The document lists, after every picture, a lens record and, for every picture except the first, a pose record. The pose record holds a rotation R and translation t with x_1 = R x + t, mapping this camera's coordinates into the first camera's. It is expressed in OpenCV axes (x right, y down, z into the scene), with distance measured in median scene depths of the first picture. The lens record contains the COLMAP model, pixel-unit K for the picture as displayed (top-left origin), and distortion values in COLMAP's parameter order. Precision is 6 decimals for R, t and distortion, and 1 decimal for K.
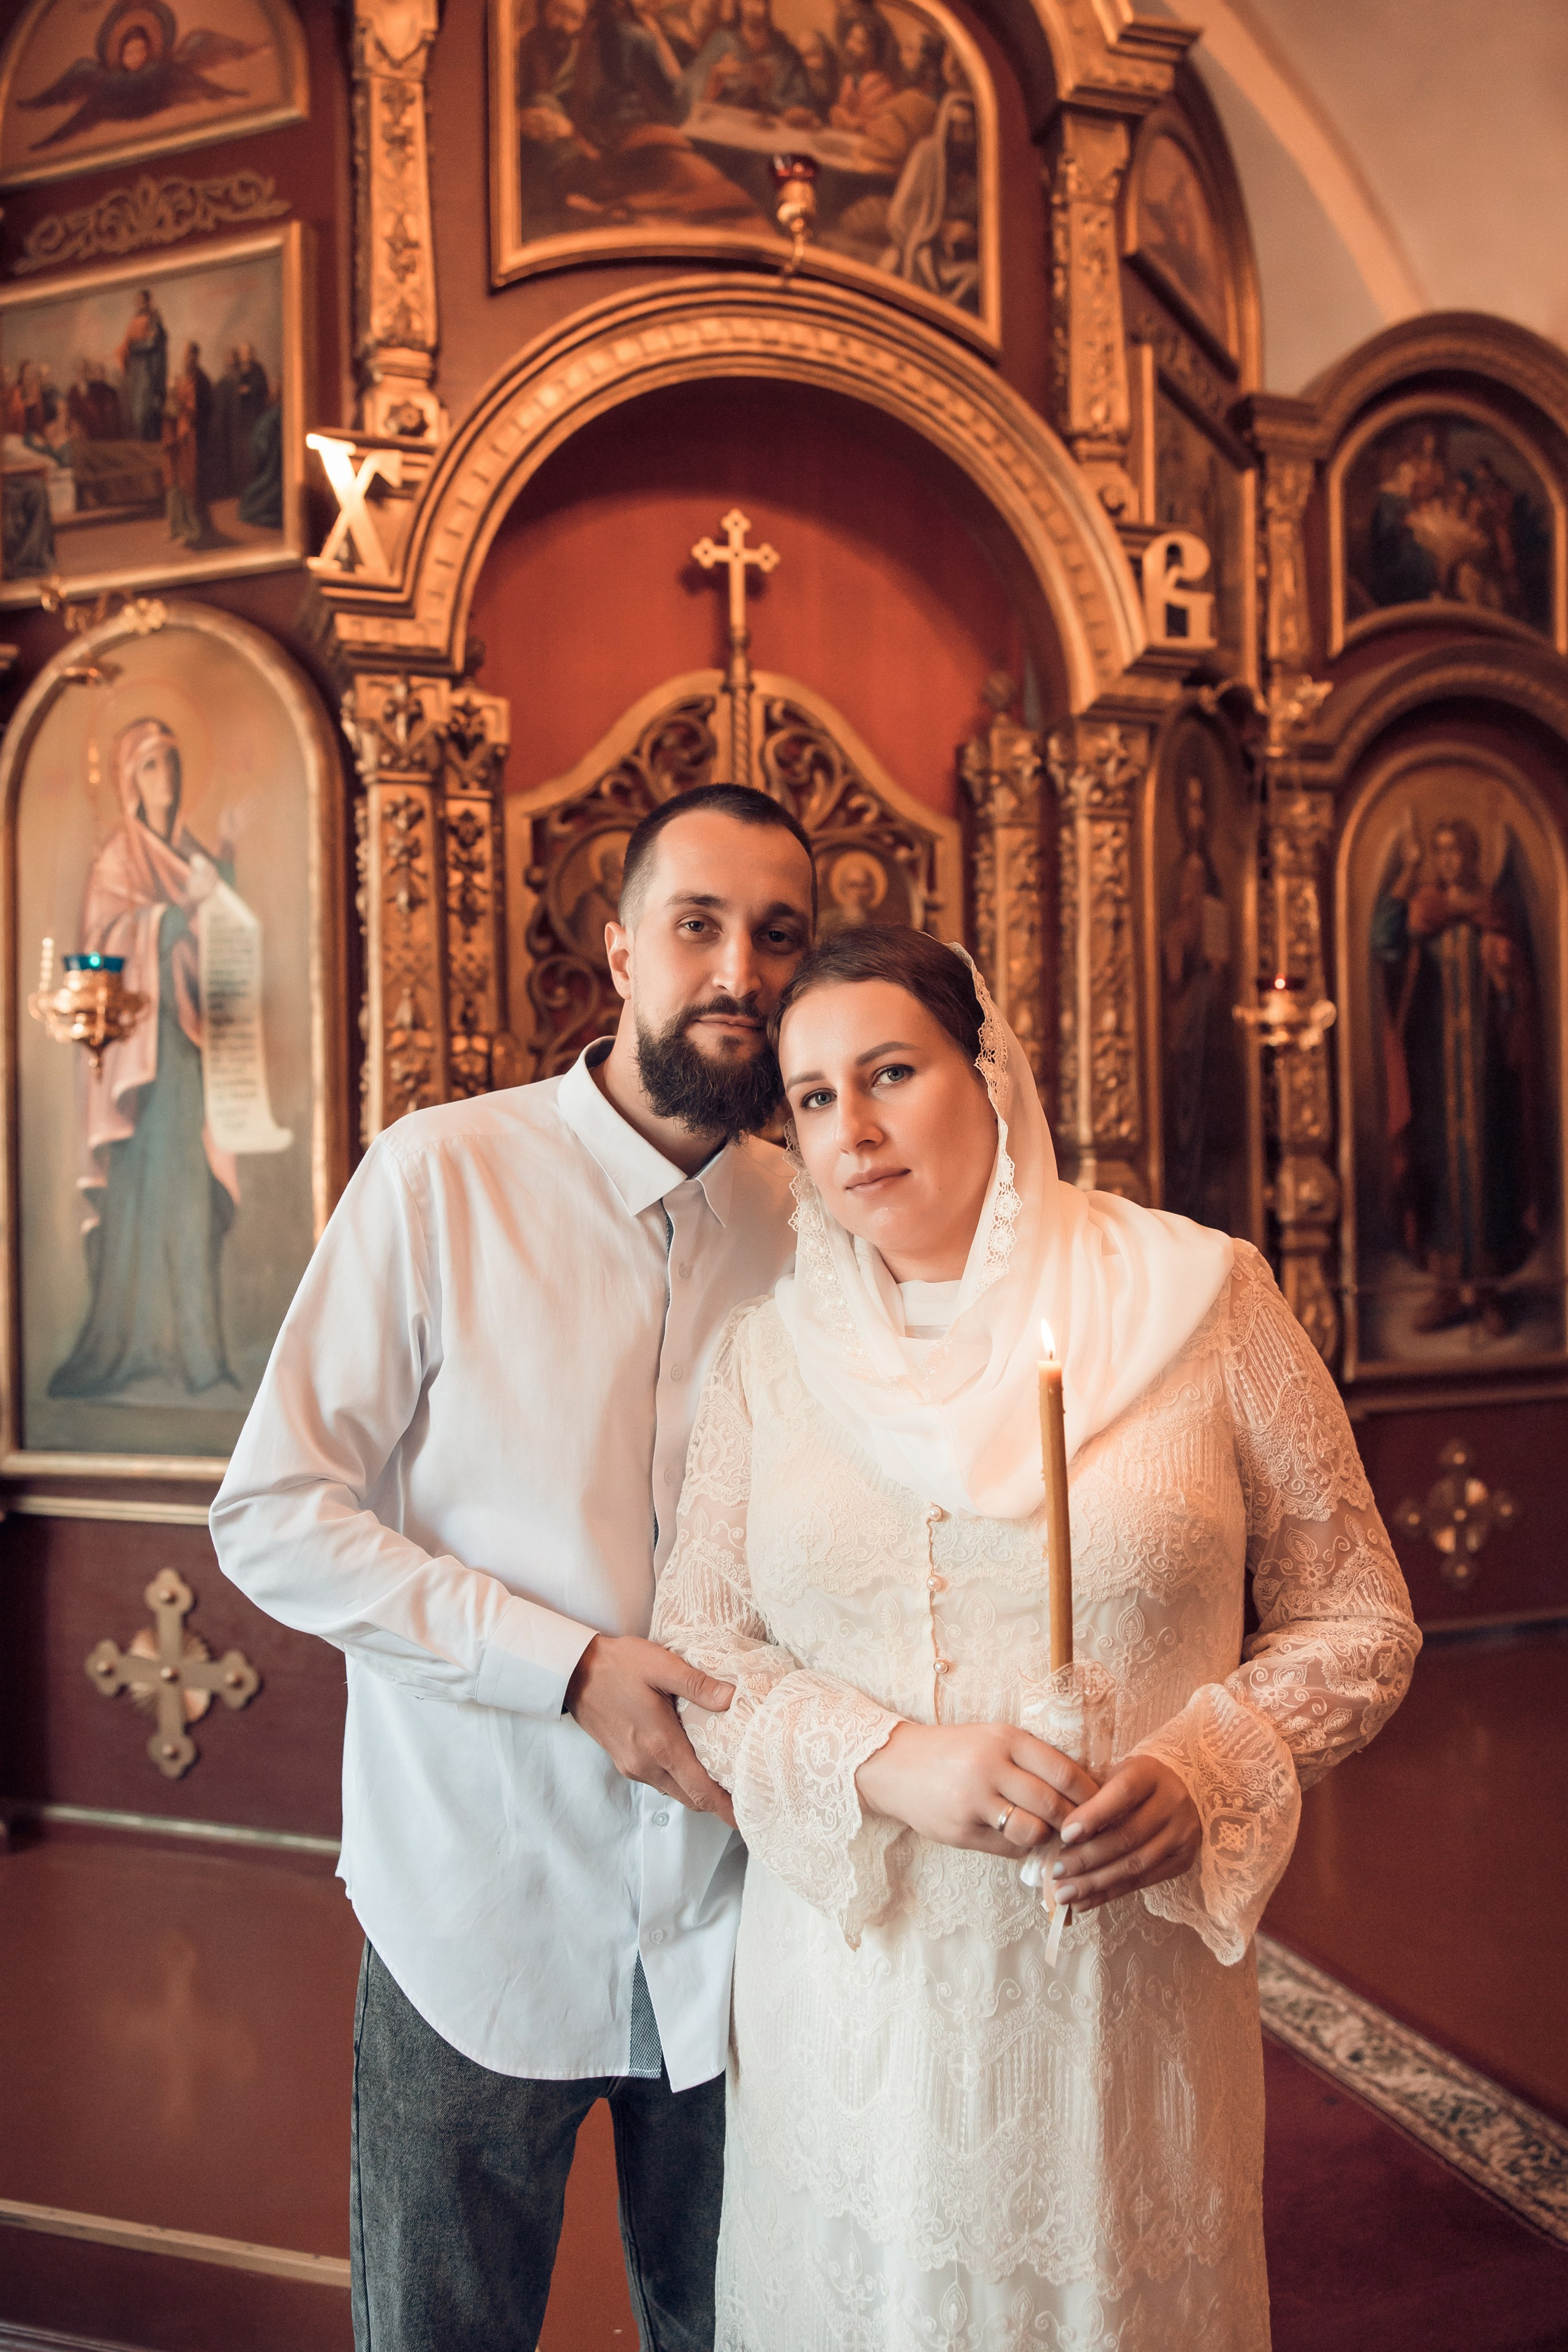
lens RADIAL K [[1809.6, 0, 788.4], [0, 1809.6, 1180.7], [0, 0, 1]] dist [-0.002101, 0.007611]
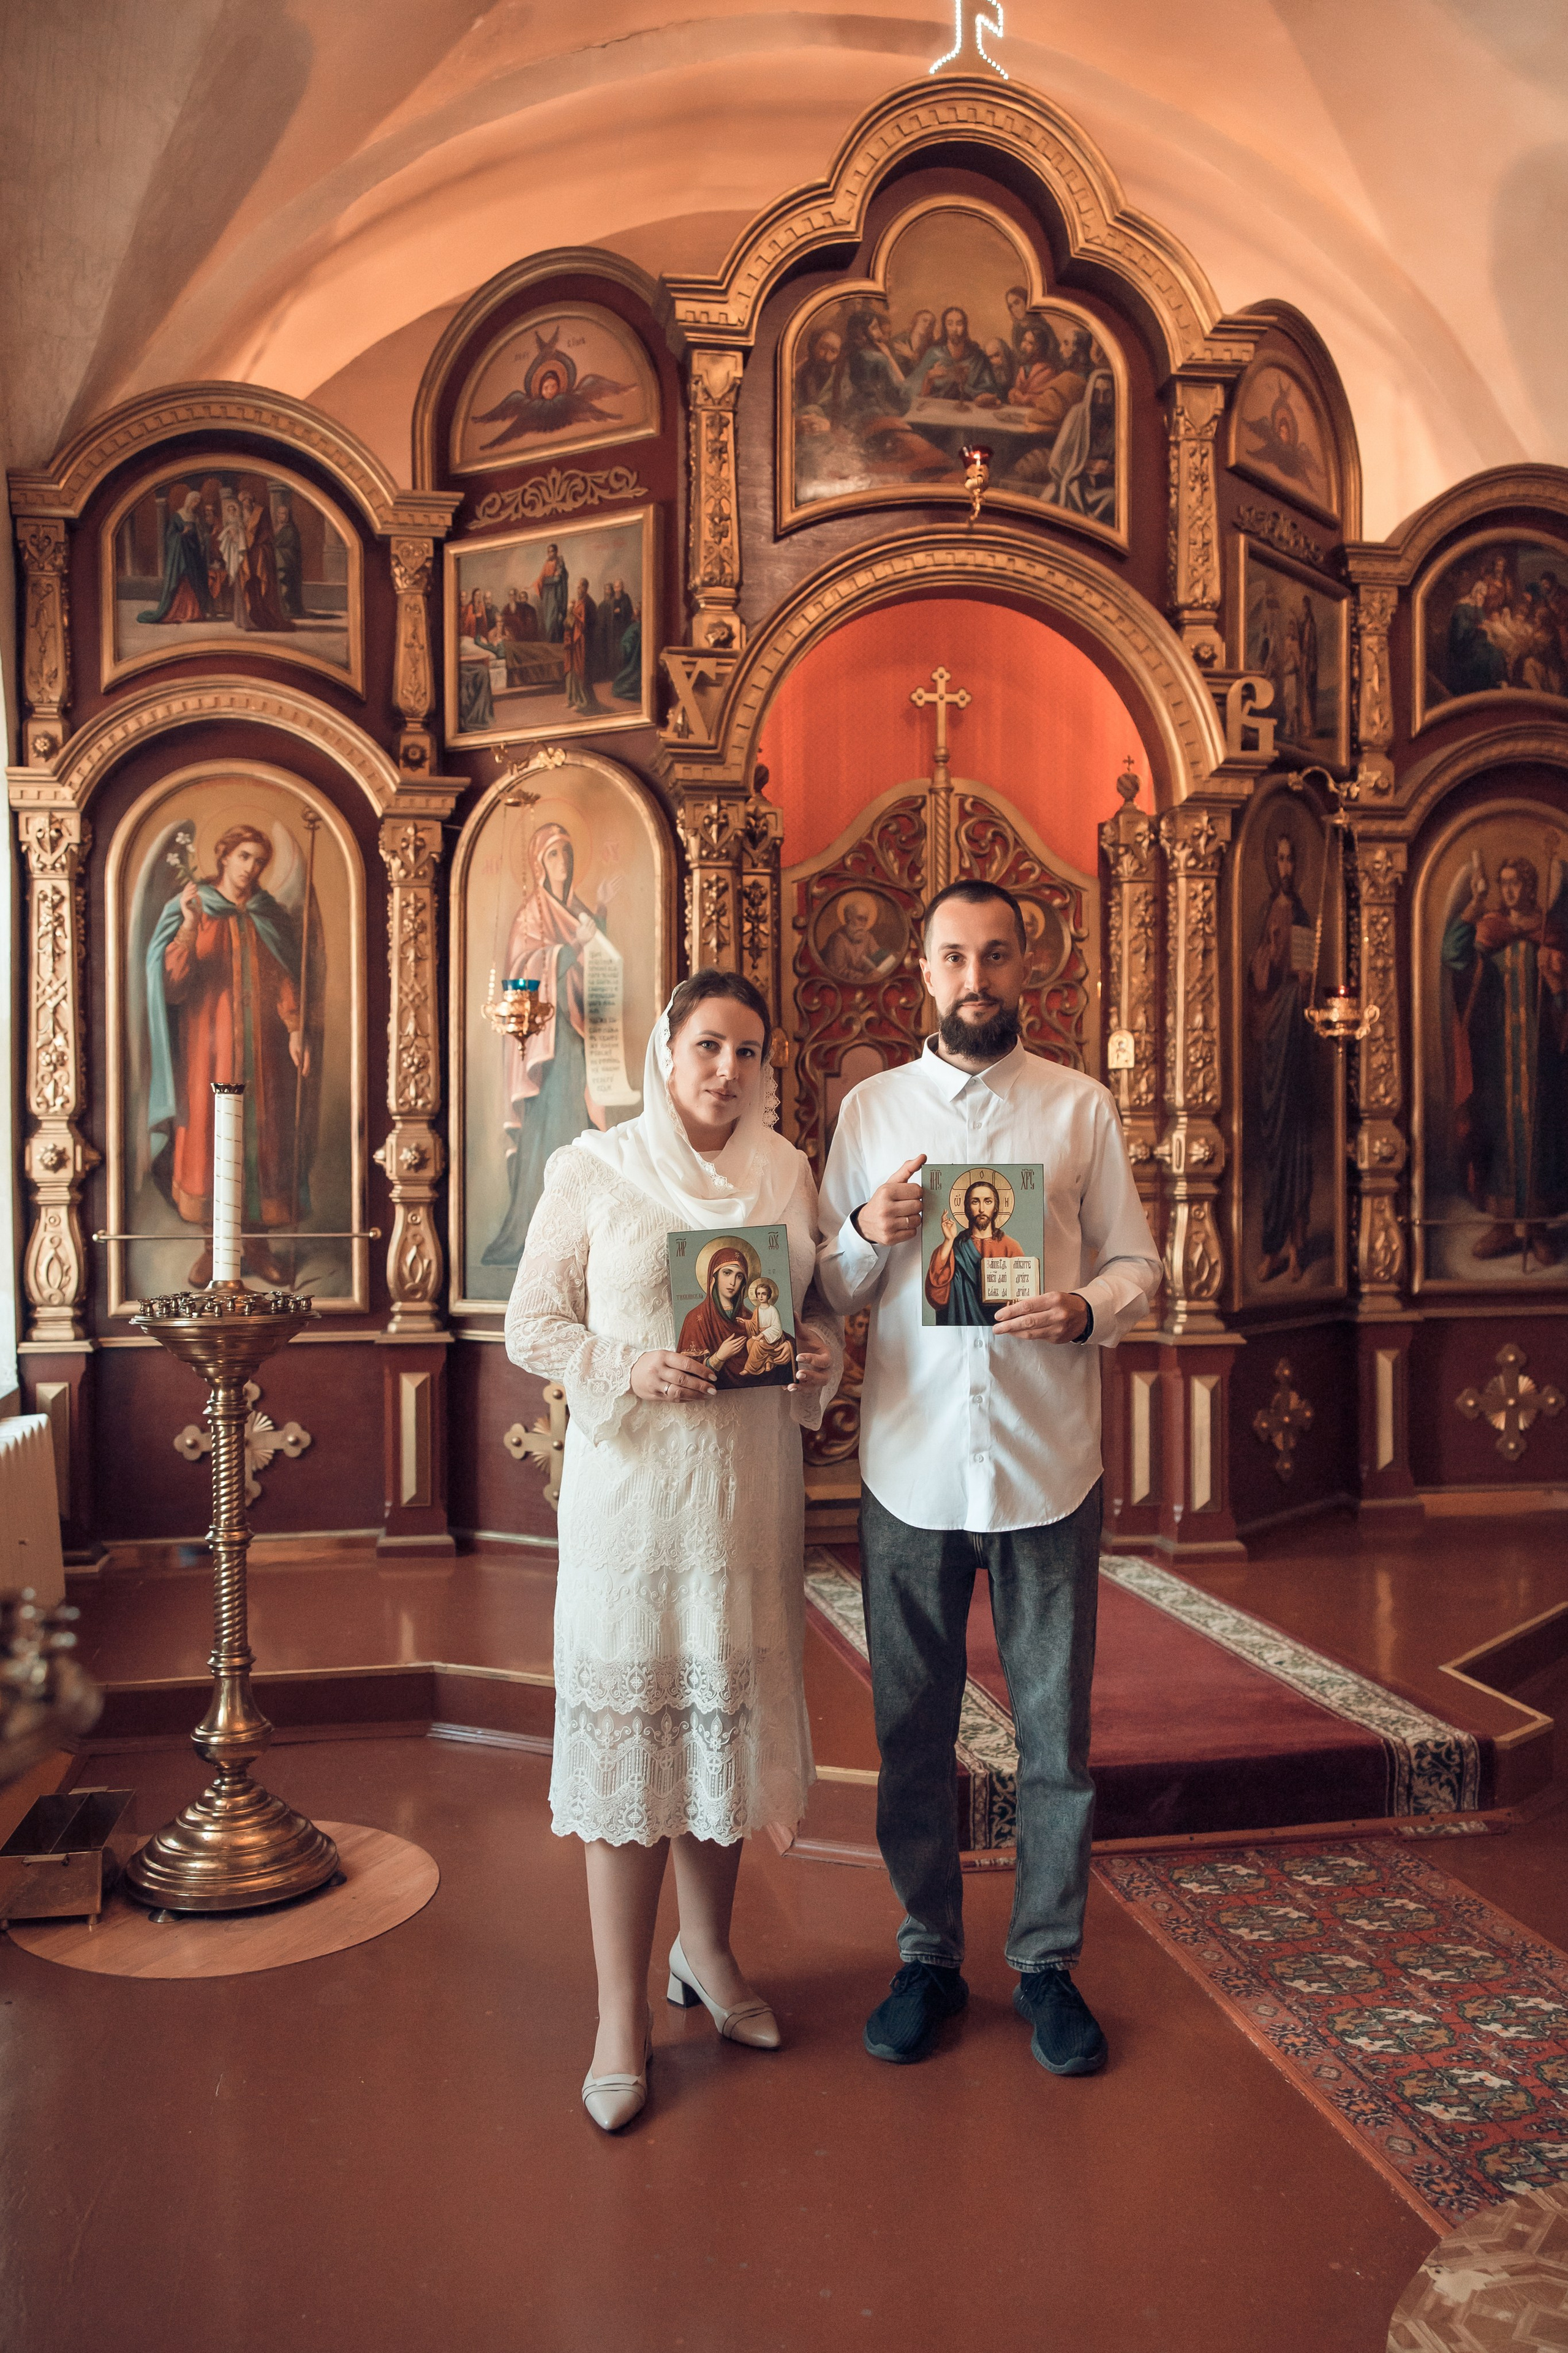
lens RADIAL K [[1904.4, 0, 784.0], [0, 1904.4, 1176.5], [0, 0, 1]] dist [0.010866, 0.000071]
pose [[0.986942, 0.015422, -0.160335, 0.101102], [-0.013984, 0.999851, 0.010093, 0.024648], [0.160467, -0.007719, 0.987011, -0.548195]]
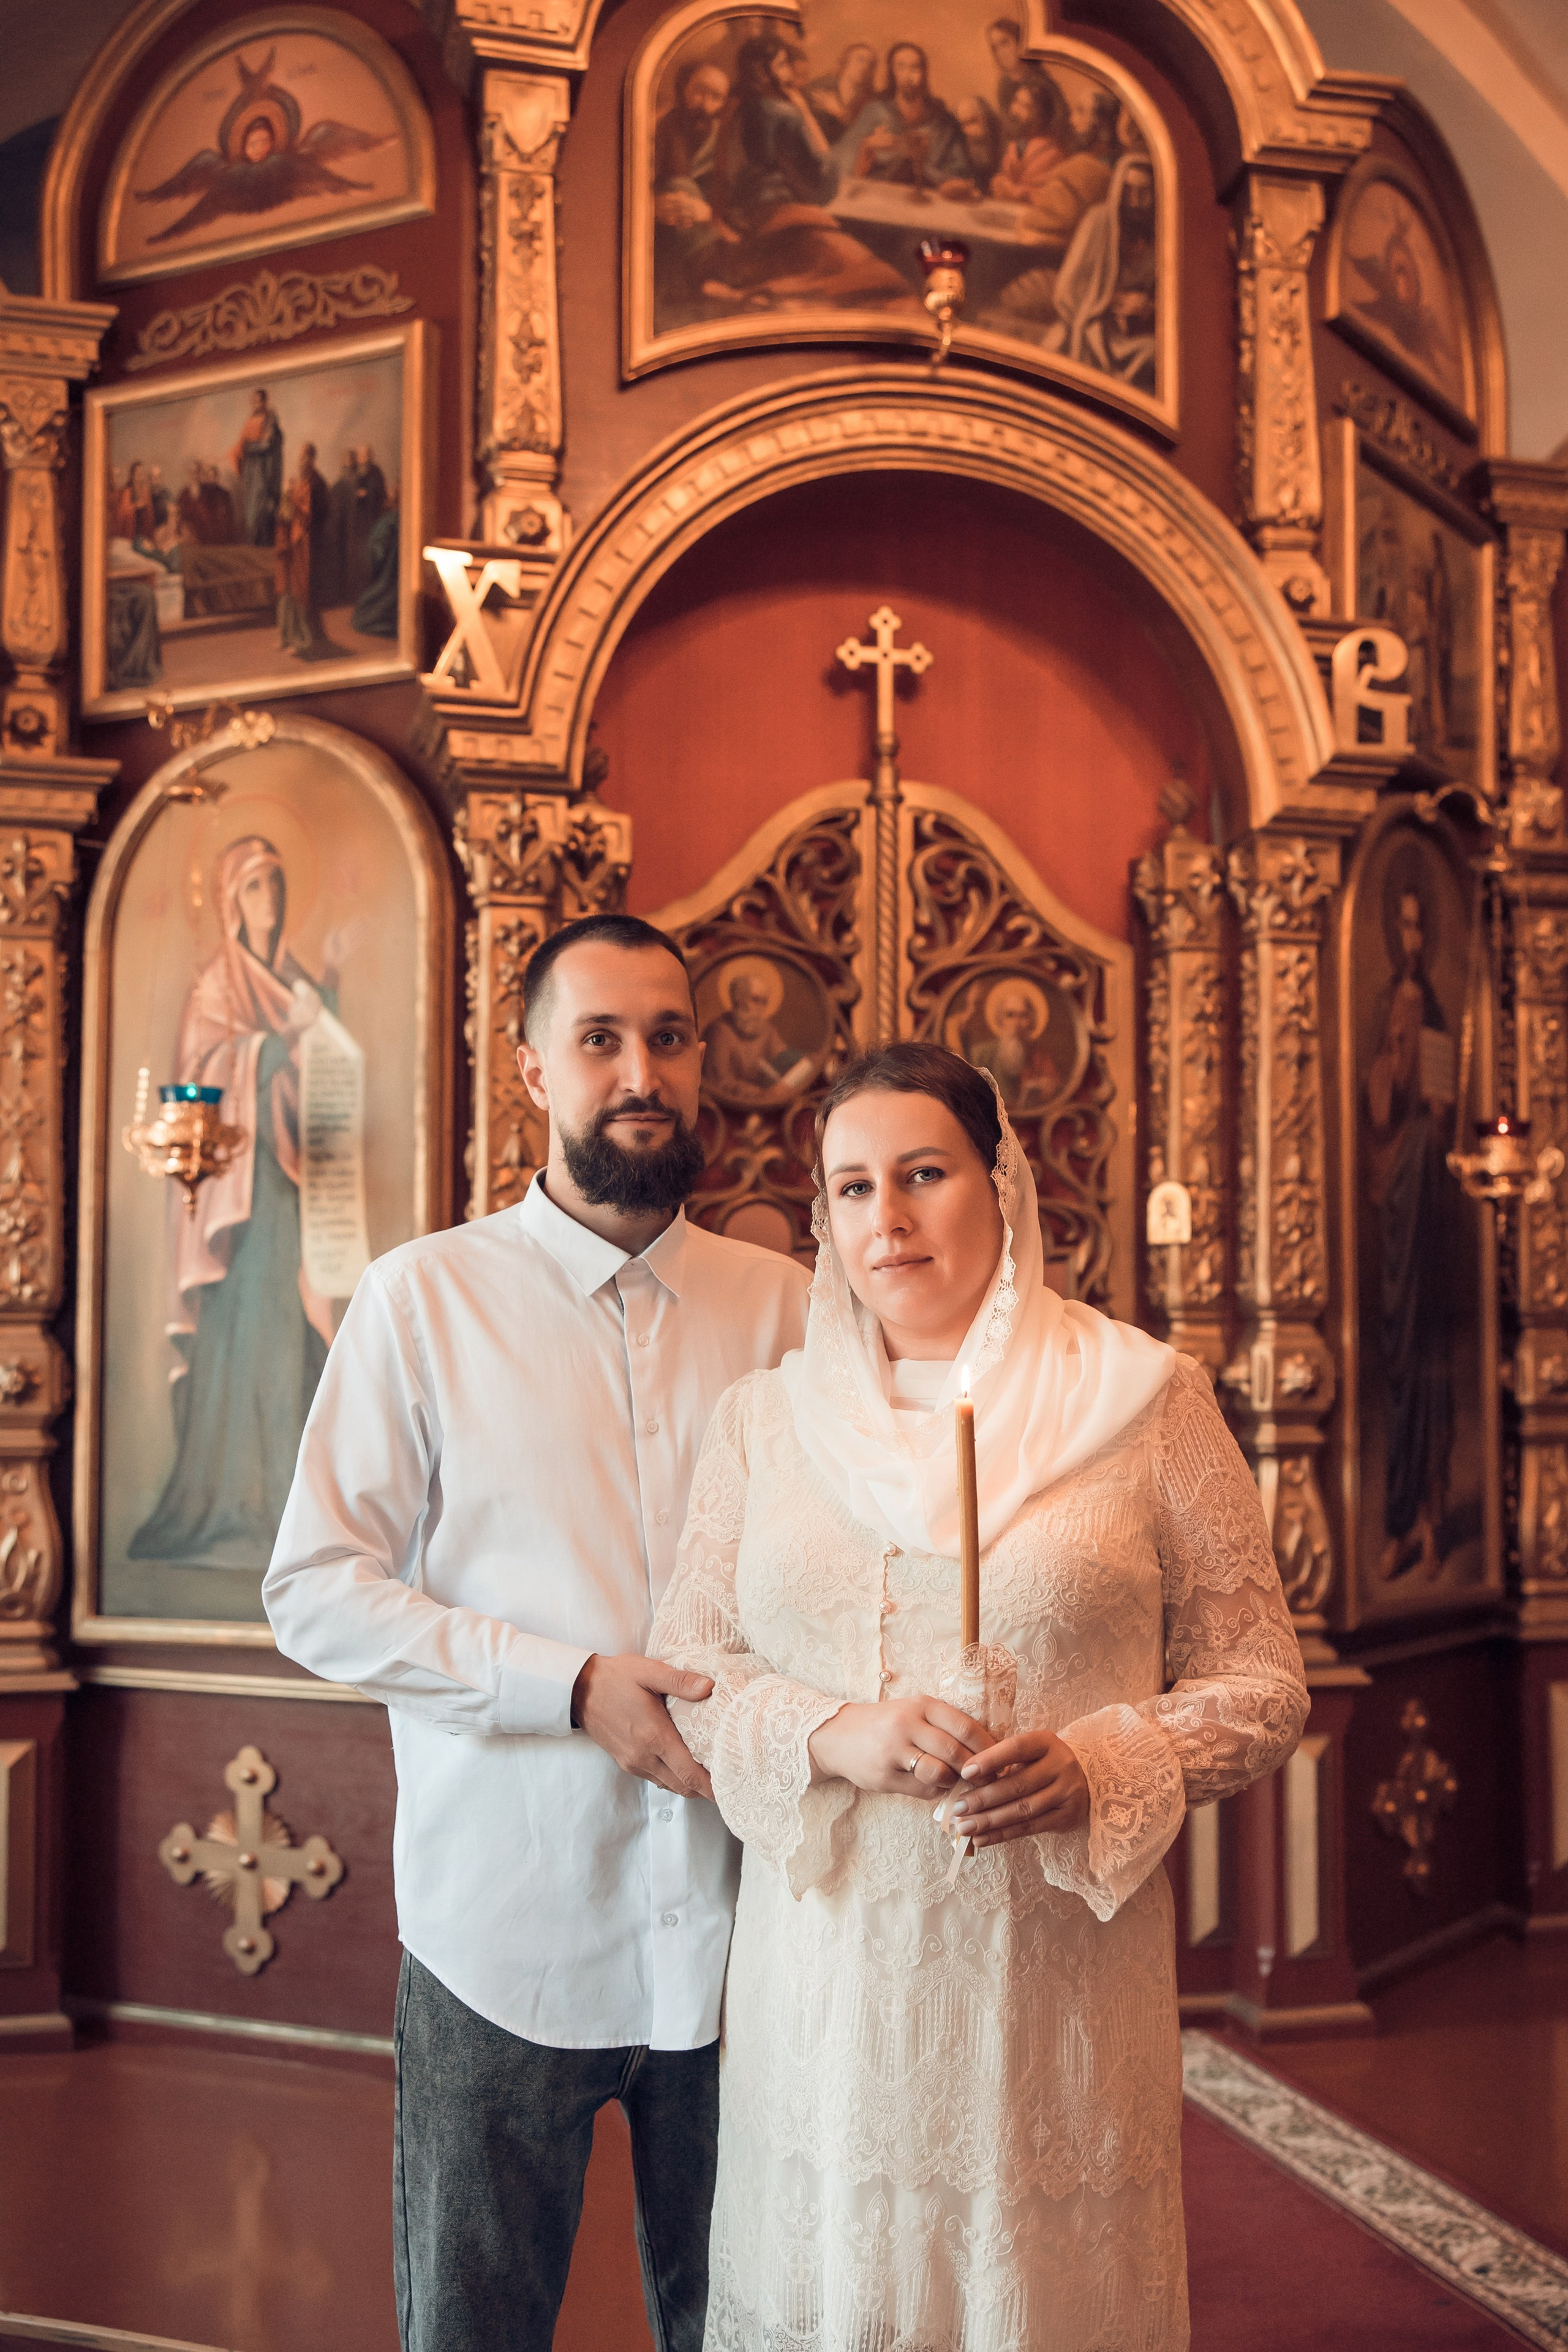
lens RADIAL K [[2363.6, 0, 868.0], [0, 2363.6, 1296.9], [0, 0, 1]] dist [0.000472, 0.010997]
pose [[0.996892, 0.013292, -0.077650, 0.061765], [-0.016378, 0.999096, -0.039238, 0.026068], [0.077058, 0.040388, 0.996208, -0.184535]]
